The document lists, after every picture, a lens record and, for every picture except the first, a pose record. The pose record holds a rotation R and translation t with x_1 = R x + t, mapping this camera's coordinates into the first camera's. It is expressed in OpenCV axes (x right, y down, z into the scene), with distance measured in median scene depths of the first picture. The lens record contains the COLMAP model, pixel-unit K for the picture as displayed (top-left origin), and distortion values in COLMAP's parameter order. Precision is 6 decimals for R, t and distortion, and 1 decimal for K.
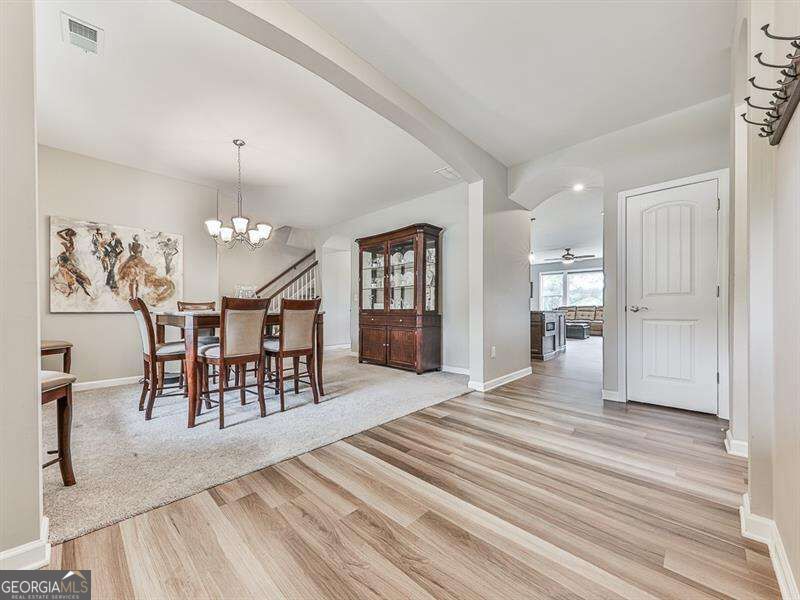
lens RADIAL K [[308.5, 0, 400.0], [0, 308.5, 305.5], [0, 0, 1]] dist [0.011405, -0.000015]
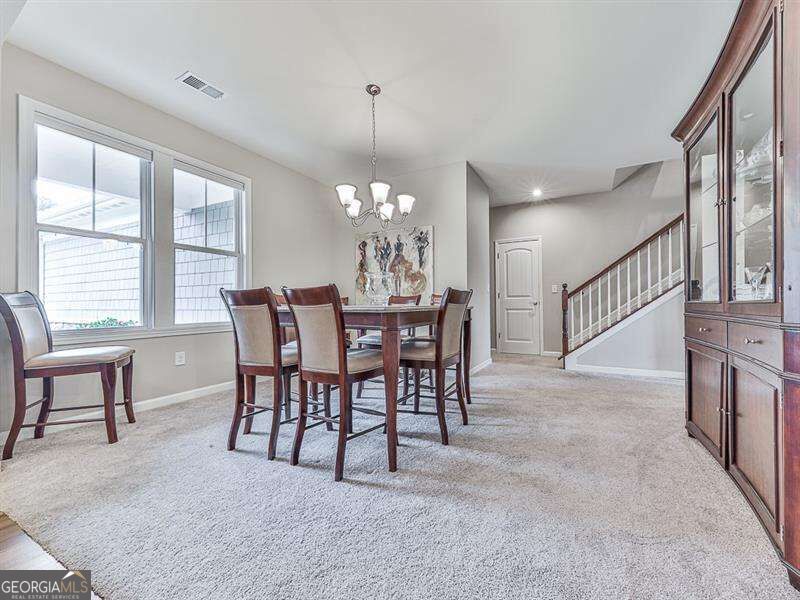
lens RADIAL K [[308.5, 0, 400.8], [0, 308.5, 301.4], [0, 0, 1]] dist [0.011405, -0.000015]
pose [[0.231936, -0.003020, -0.972726, 0.207988], [0.006476, 0.999978, -0.001561, 0.007823], [0.972709, -0.005937, 0.231950, 0.756506]]
